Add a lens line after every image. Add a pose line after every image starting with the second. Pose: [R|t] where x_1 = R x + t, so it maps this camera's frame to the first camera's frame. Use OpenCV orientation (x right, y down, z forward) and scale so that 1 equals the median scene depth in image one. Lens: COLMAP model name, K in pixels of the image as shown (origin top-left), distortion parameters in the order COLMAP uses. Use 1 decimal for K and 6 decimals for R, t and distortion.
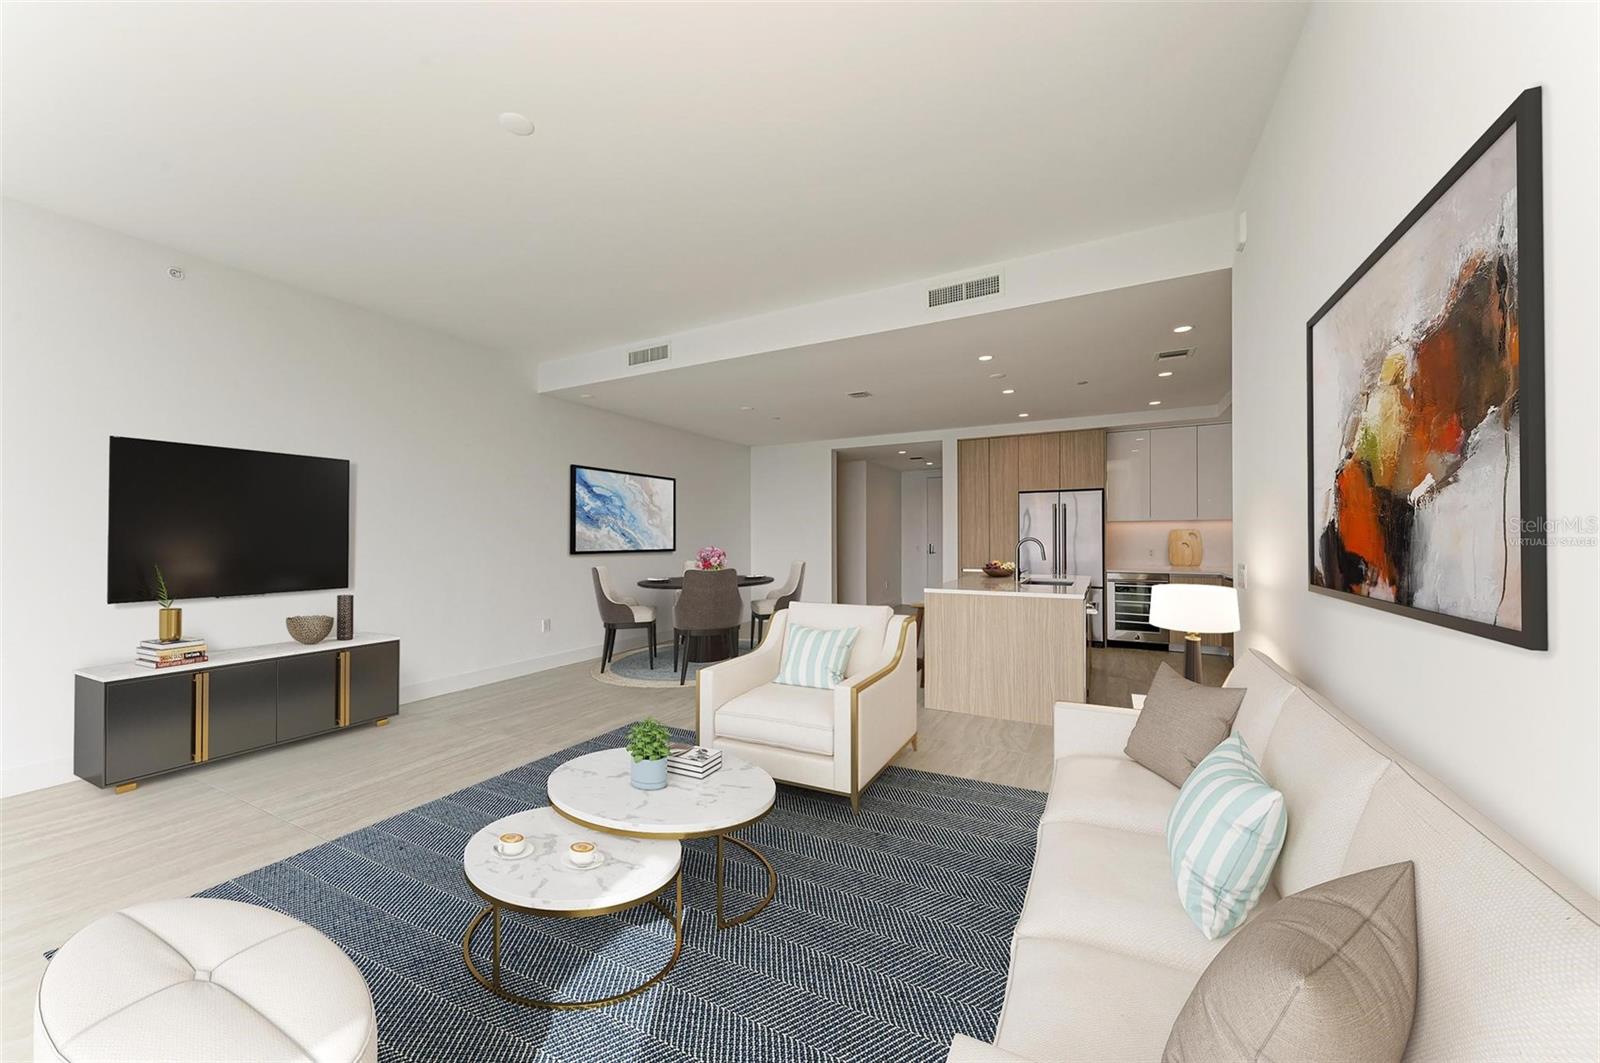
lens RADIAL K [[577.1, 0, 813.6], [0, 577.1, 522.6], [0, 0, 1]] dist [0.011164, -0.001823]
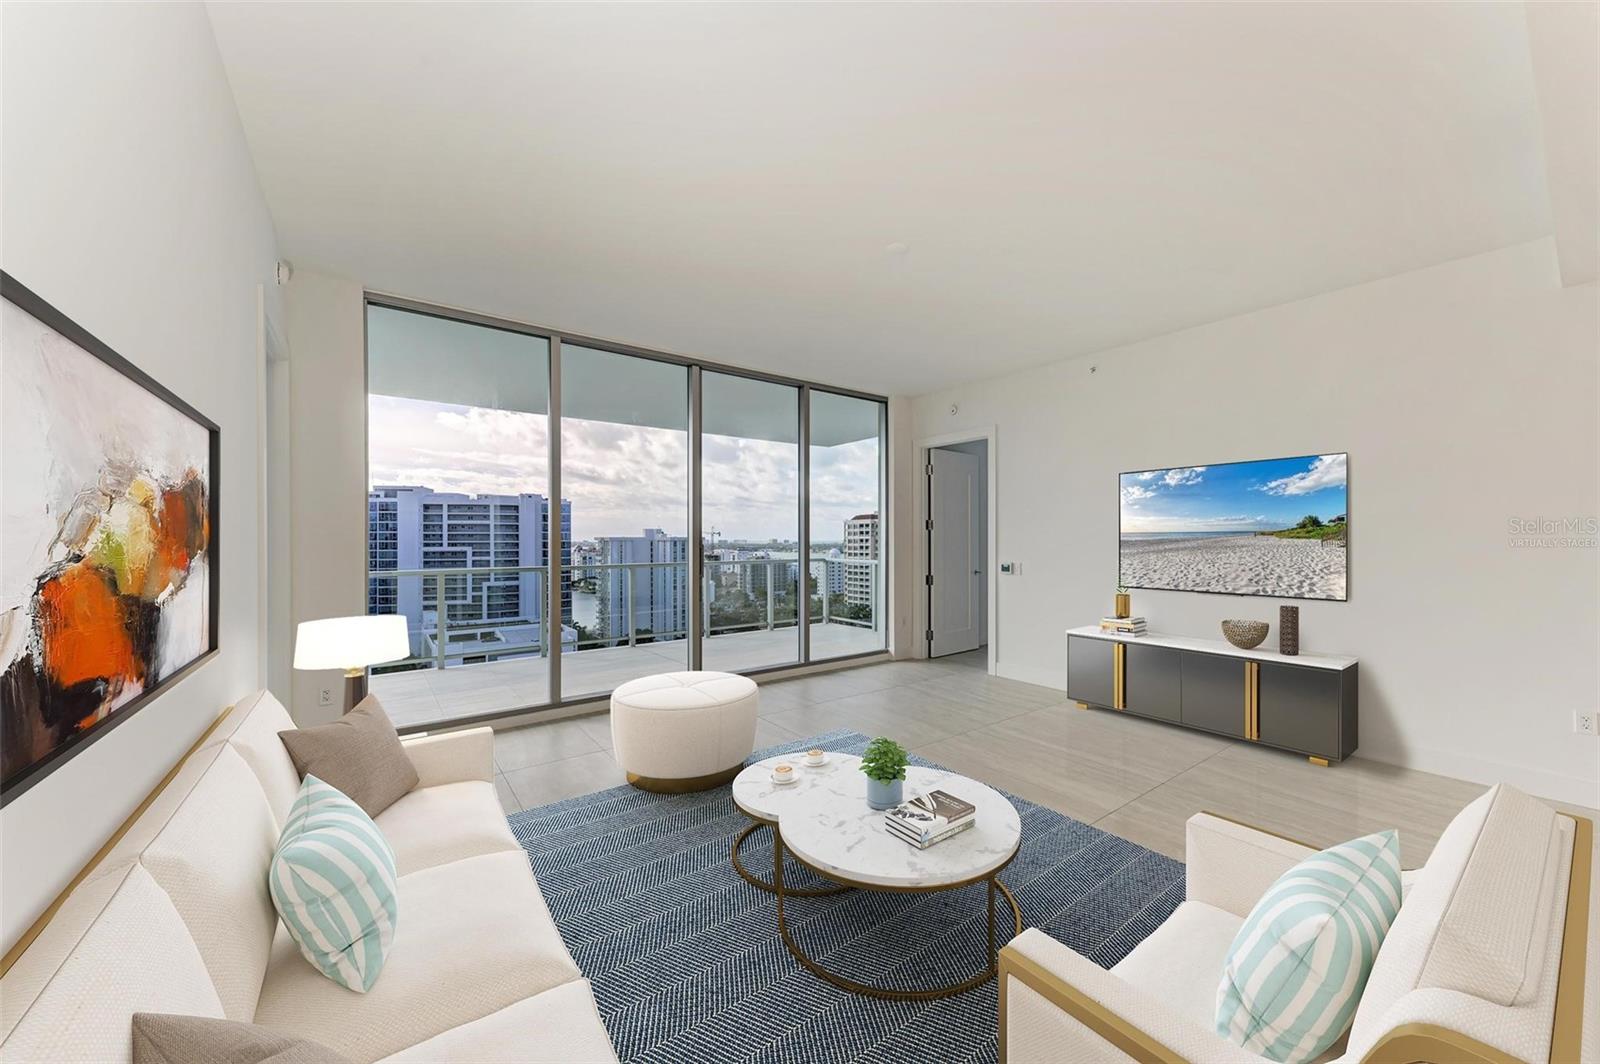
lens RADIAL K [[577.1, 0, 808.5], [0, 577.1, 535.0], [0, 0, 1]] dist [0.011164, -0.001823]
pose [[-0.438831, 0.008012, -0.898534, 1.460419], [0.008301, 0.999954, 0.004862, -0.173500], [0.898531, -0.005325, -0.438877, 2.714431]]
